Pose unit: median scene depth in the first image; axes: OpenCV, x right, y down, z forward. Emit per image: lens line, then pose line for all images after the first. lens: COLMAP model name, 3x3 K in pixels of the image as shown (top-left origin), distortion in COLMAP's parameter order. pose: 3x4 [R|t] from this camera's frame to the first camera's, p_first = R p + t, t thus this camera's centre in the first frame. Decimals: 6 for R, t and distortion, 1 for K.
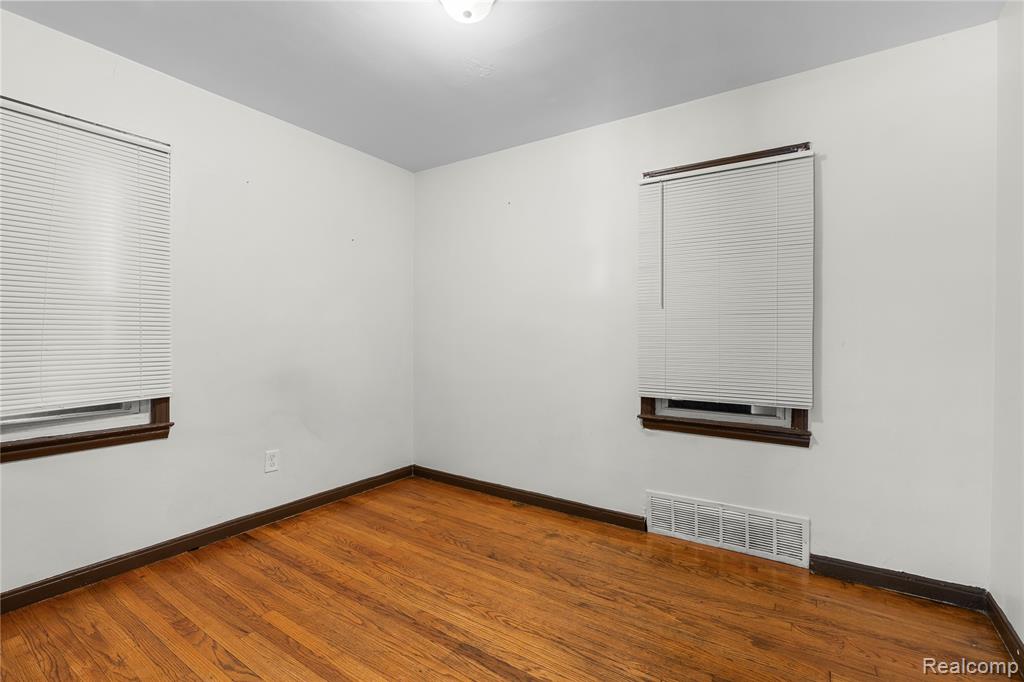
lens RADIAL K [[457.5, 0, 516.5], [0, 457.5, 337.2], [0, 0, 1]] dist [-0.011640, 0.004773]
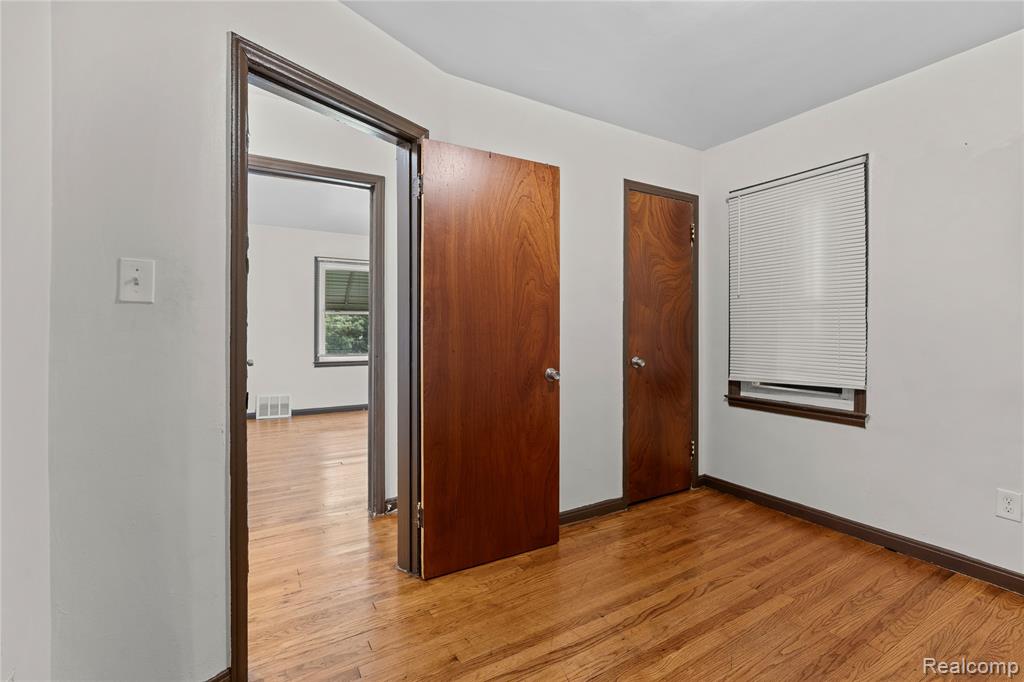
lens RADIAL K [[457.5, 0, 515.0], [0, 457.5, 331.6], [0, 0, 1]] dist [-0.011640, 0.004773]
pose [[-0.433465, 0.003027, -0.901165, 0.575164], [-0.003815, 0.999979, 0.005194, -0.007436], [0.901162, 0.005689, -0.433444, 0.754604]]
